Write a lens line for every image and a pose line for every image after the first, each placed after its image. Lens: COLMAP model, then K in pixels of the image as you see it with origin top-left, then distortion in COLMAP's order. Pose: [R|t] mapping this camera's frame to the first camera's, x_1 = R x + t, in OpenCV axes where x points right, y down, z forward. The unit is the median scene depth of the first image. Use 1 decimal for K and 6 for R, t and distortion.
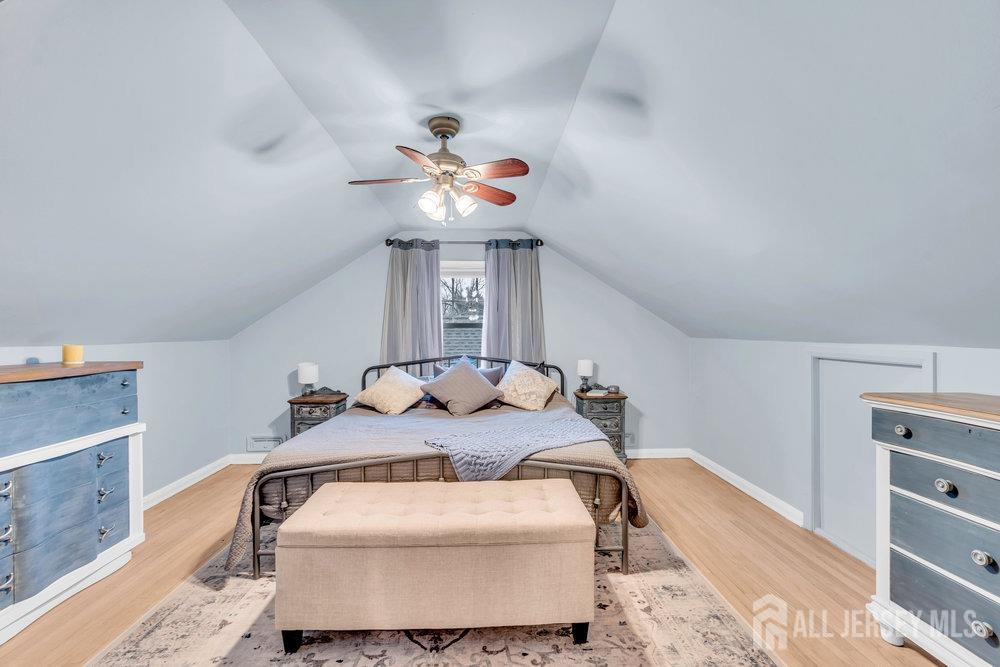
lens RADIAL K [[450.6, 0, 499.9], [0, 450.6, 335.3], [0, 0, 1]] dist [-0.002600, 0.002248]
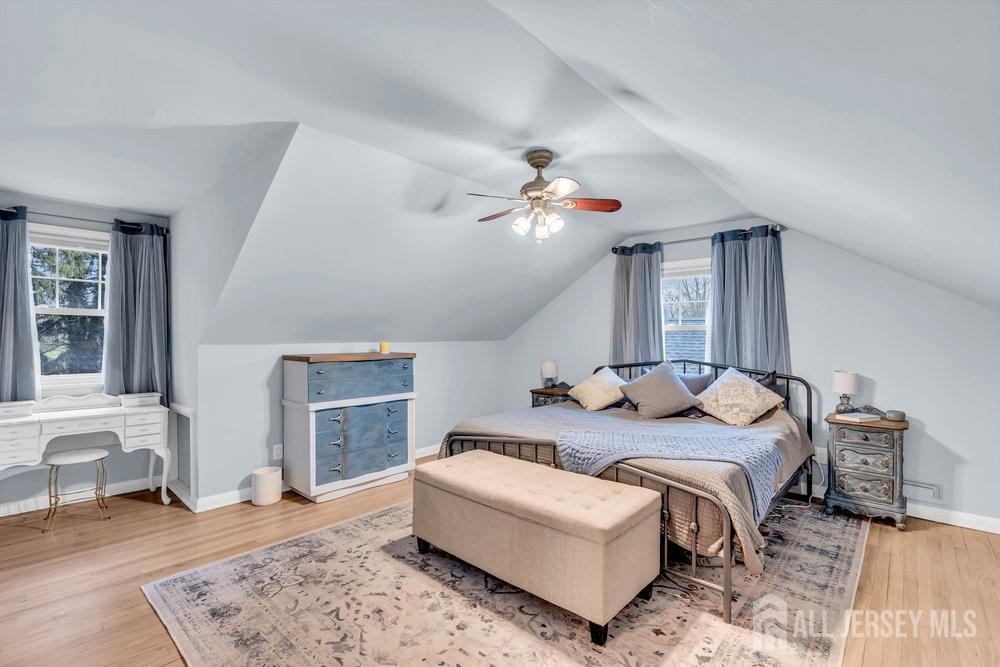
lens RADIAL K [[450.6, 0, 500.4], [0, 450.6, 334.7], [0, 0, 1]] dist [-0.002600, 0.002248]
pose [[0.716810, 0.002177, -0.697265, 0.558787], [-0.007283, 0.999964, -0.004365, -0.001961], [0.697230, 0.008207, 0.716800, 0.093728]]
